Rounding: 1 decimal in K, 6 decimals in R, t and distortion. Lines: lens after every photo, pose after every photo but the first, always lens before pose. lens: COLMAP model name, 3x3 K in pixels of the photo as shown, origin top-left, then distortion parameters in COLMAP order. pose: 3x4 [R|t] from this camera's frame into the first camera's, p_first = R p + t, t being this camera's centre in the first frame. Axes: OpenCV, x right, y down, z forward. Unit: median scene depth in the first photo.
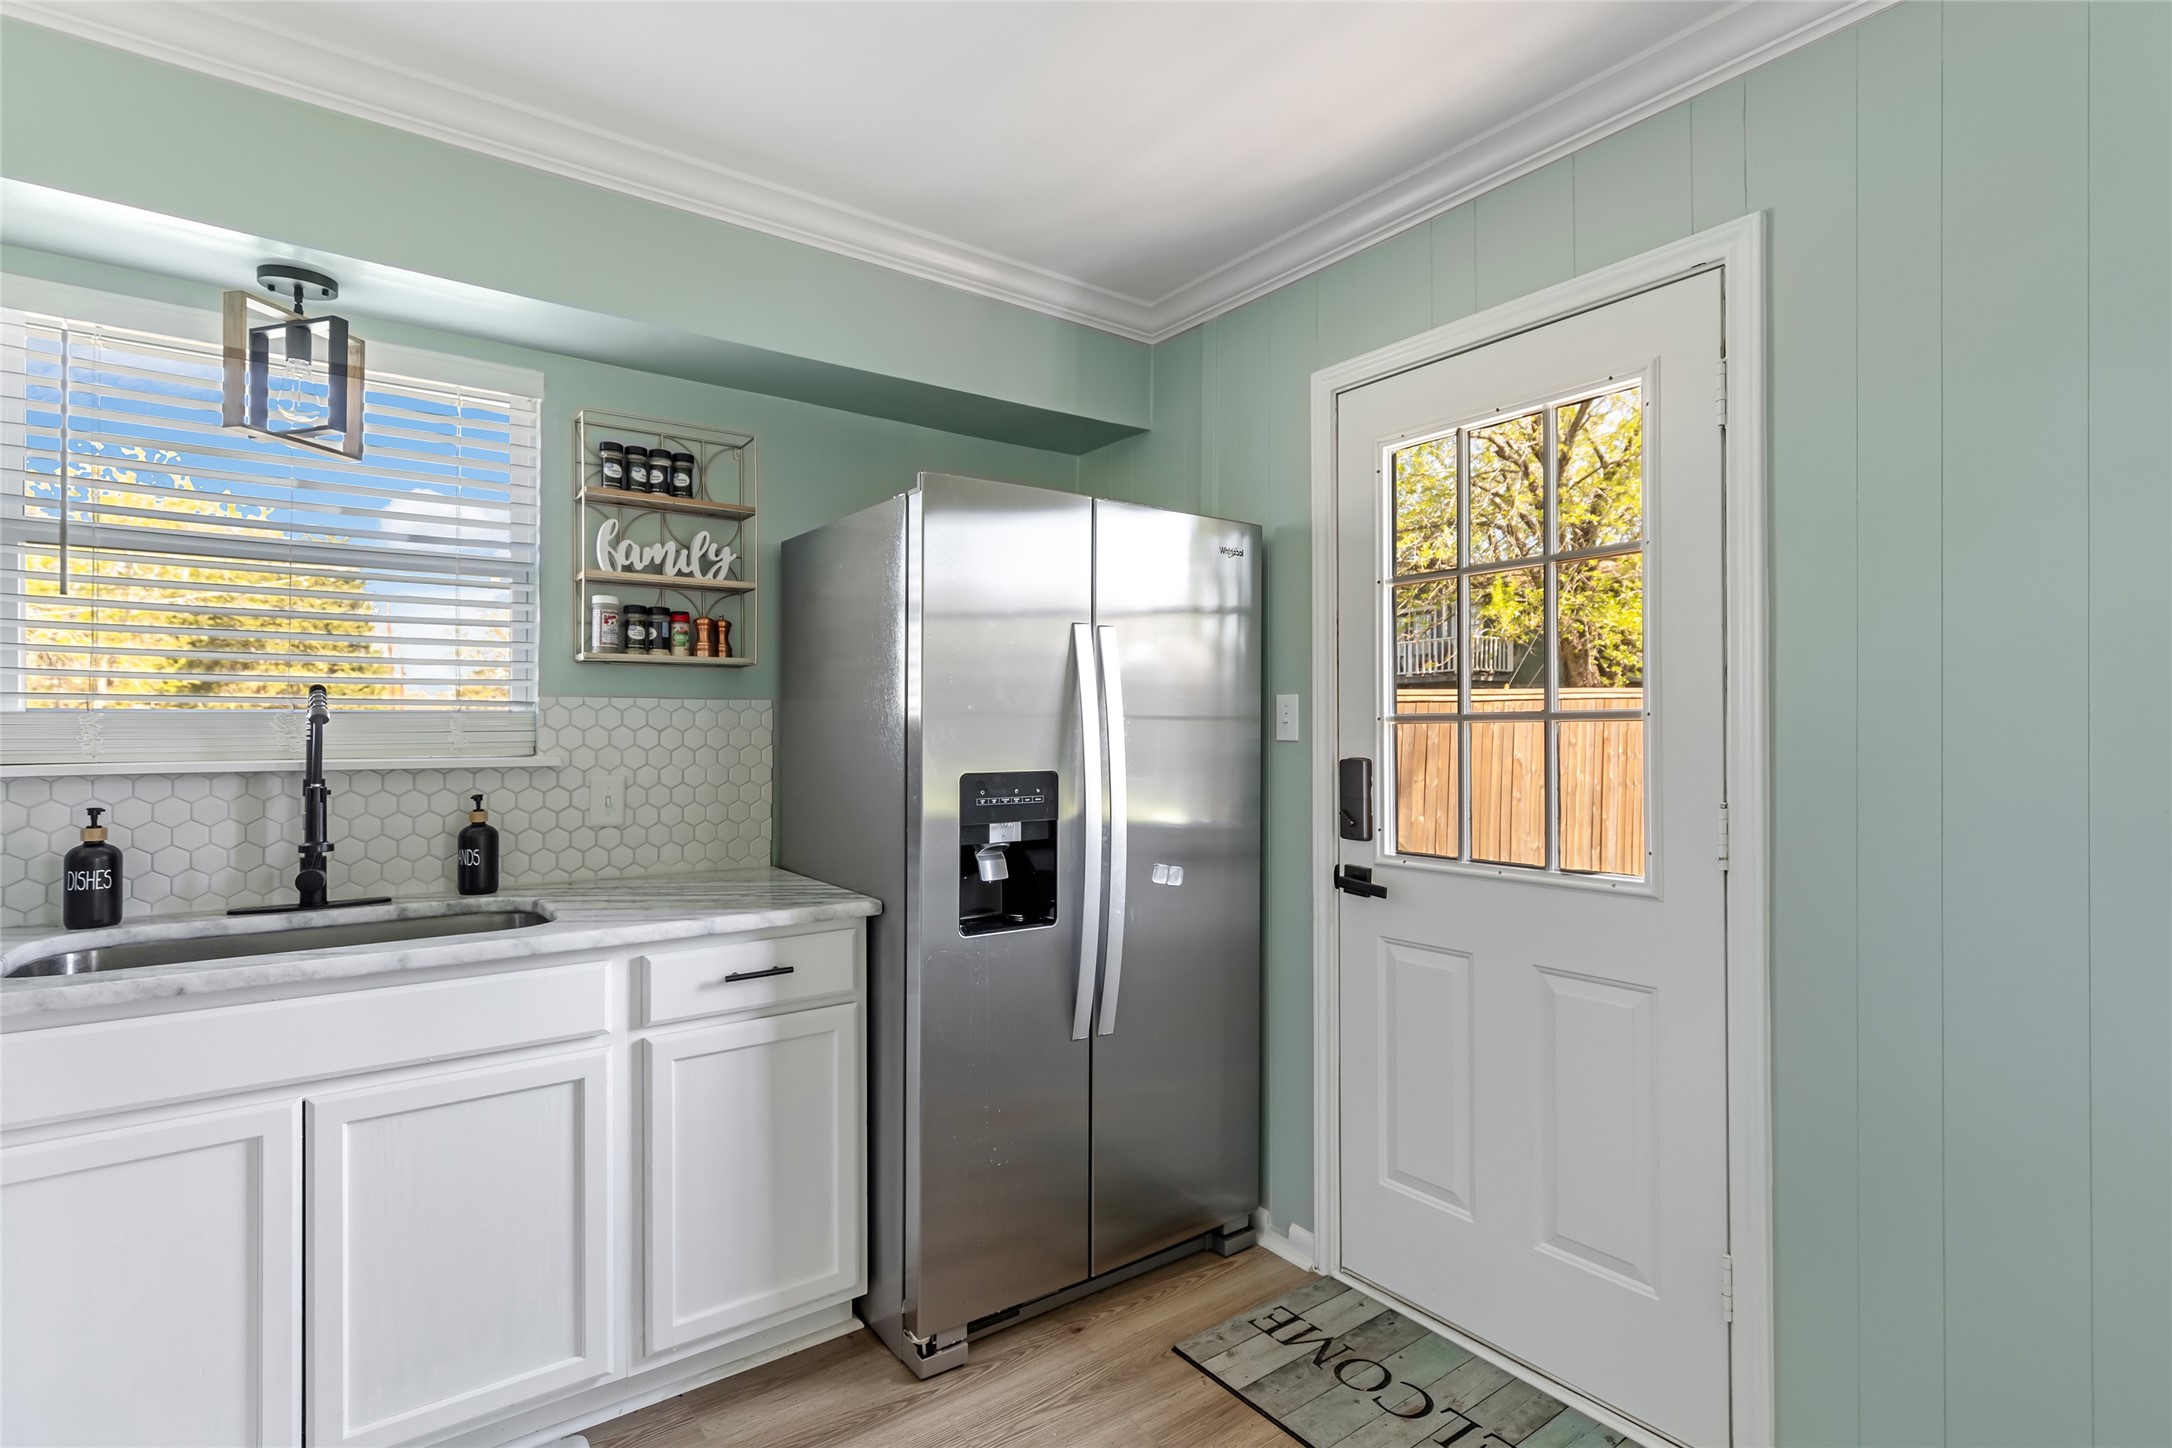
lens RADIAL K [[1007.9, 0, 1049.0], [0, 1007.9, 725.0], [0, 0, 1]] dist [0.000298, 0.000006]
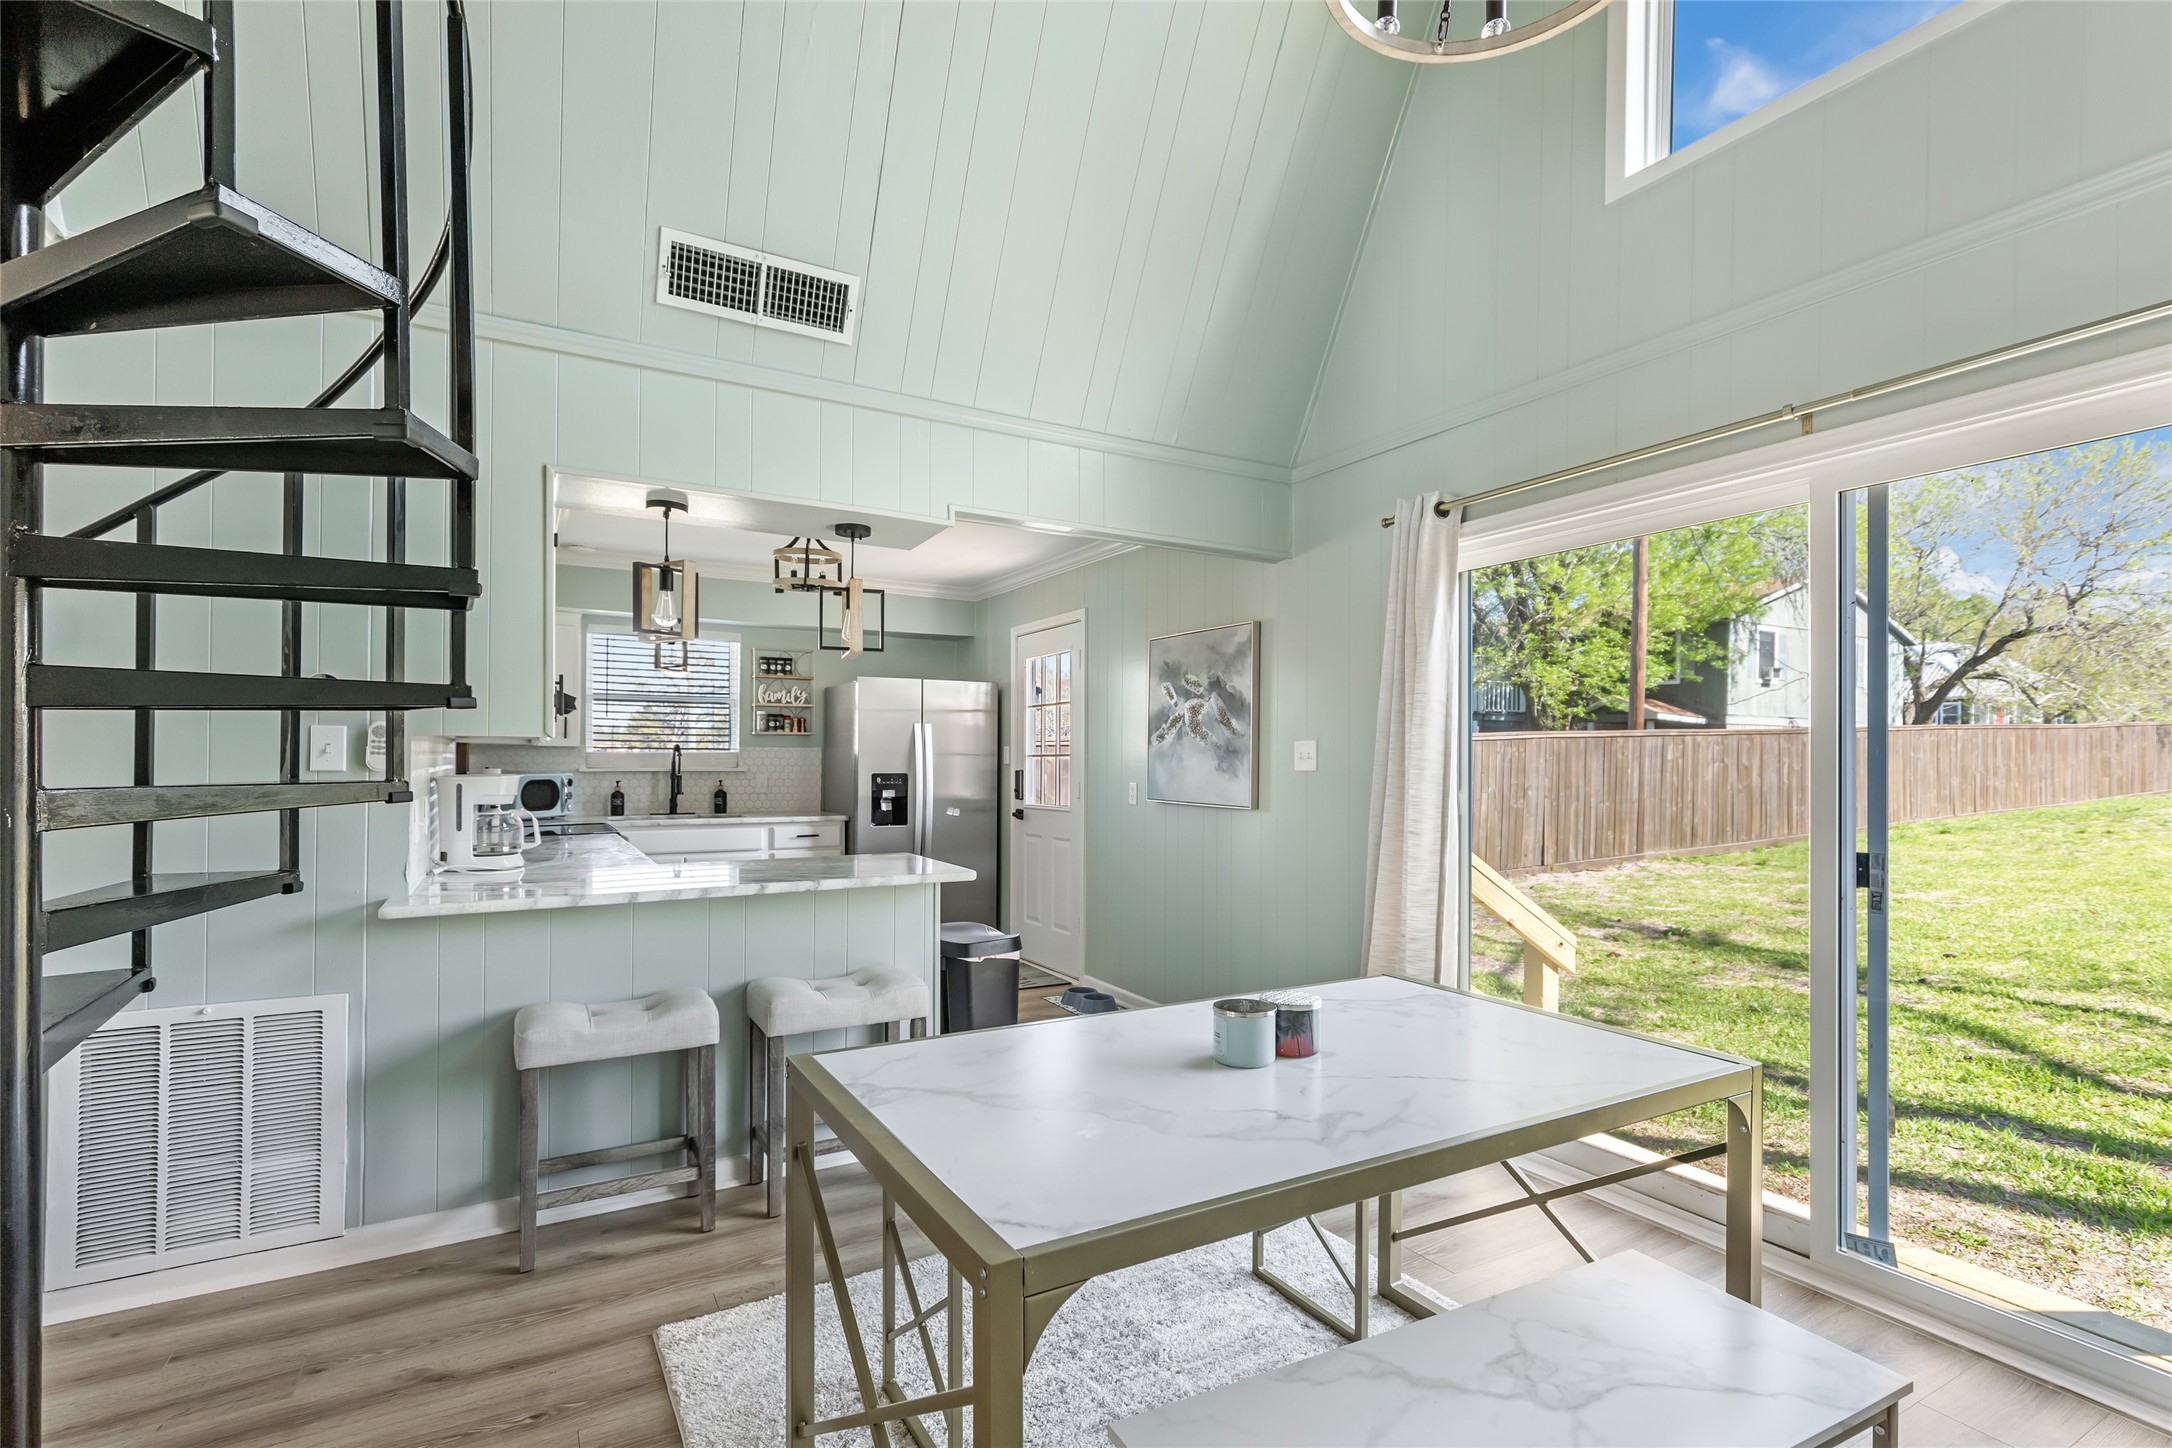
lens RADIAL K [[1007.9, 0, 1052.7], [0, 1007.9, 760.7], [0, 0, 1]] dist [0.000298, 0.000006]
pose [[0.992202, 0.005010, -0.124538, 0.717795], [-0.004547, 0.999982, 0.004002, -0.004697], [0.124555, -0.003404, 0.992207, -1.690549]]
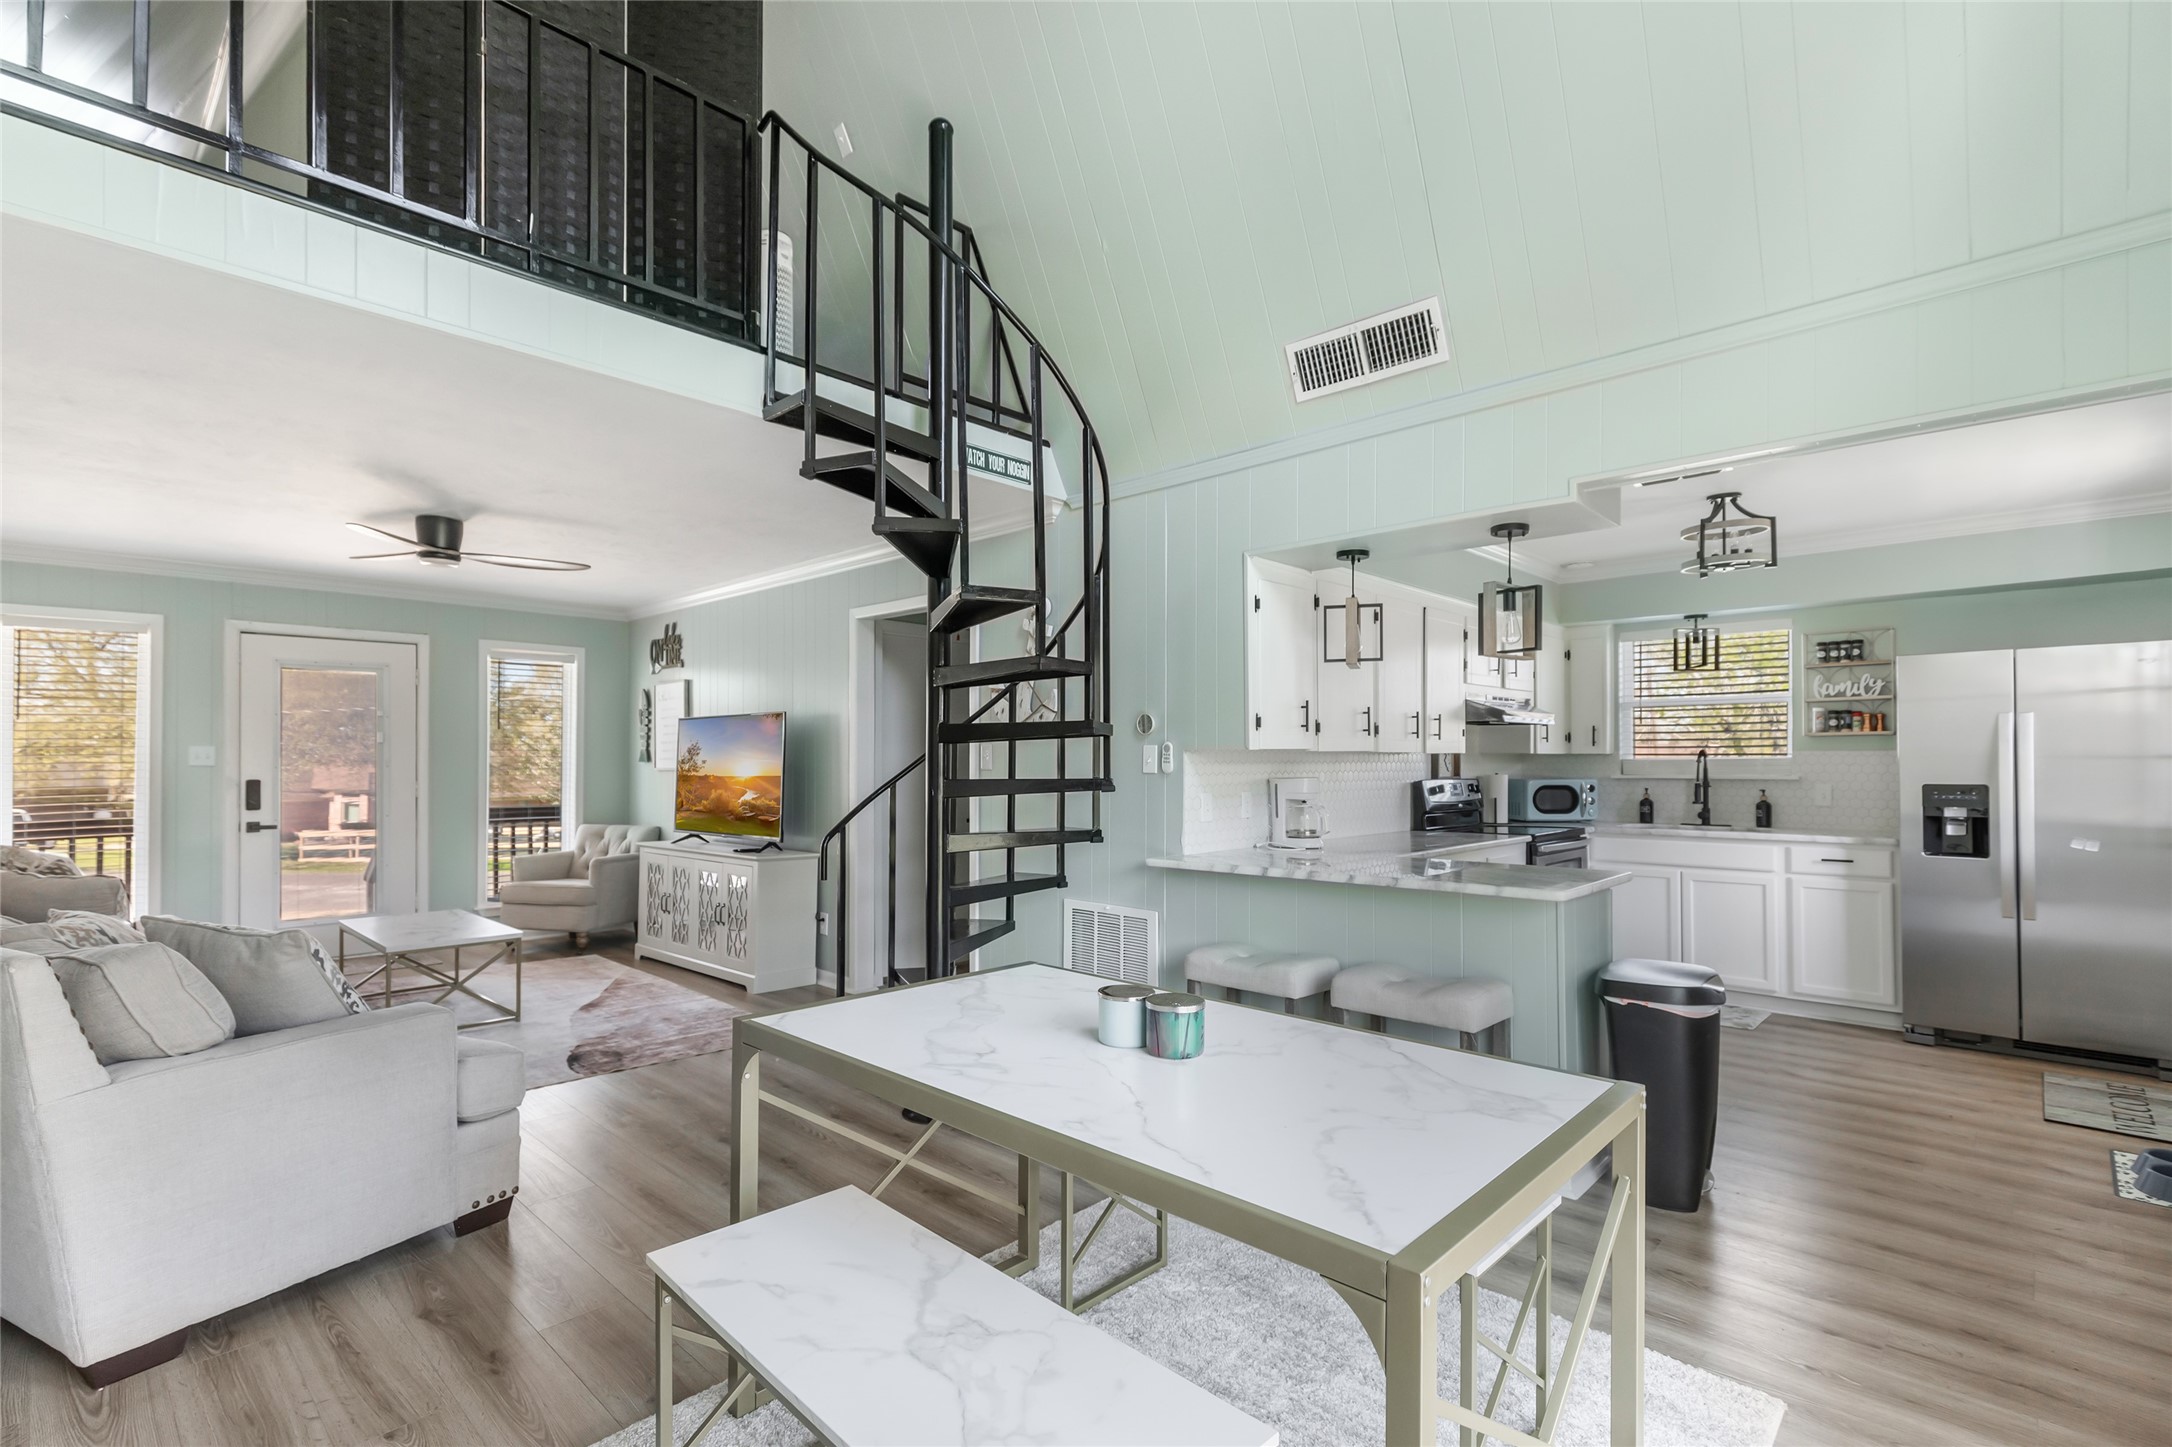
lens RADIAL K [[1007.9, 0, 1089.5], [0, 1007.9, 743.3], [0, 0, 1]] dist [0.000298, 0.000006]
pose [[0.181559, -0.018169, -0.983212, 1.555790], [-0.000176, 0.999829, -0.018509, -0.001639], [0.983380, 0.003534, 0.181525, -1.094680]]
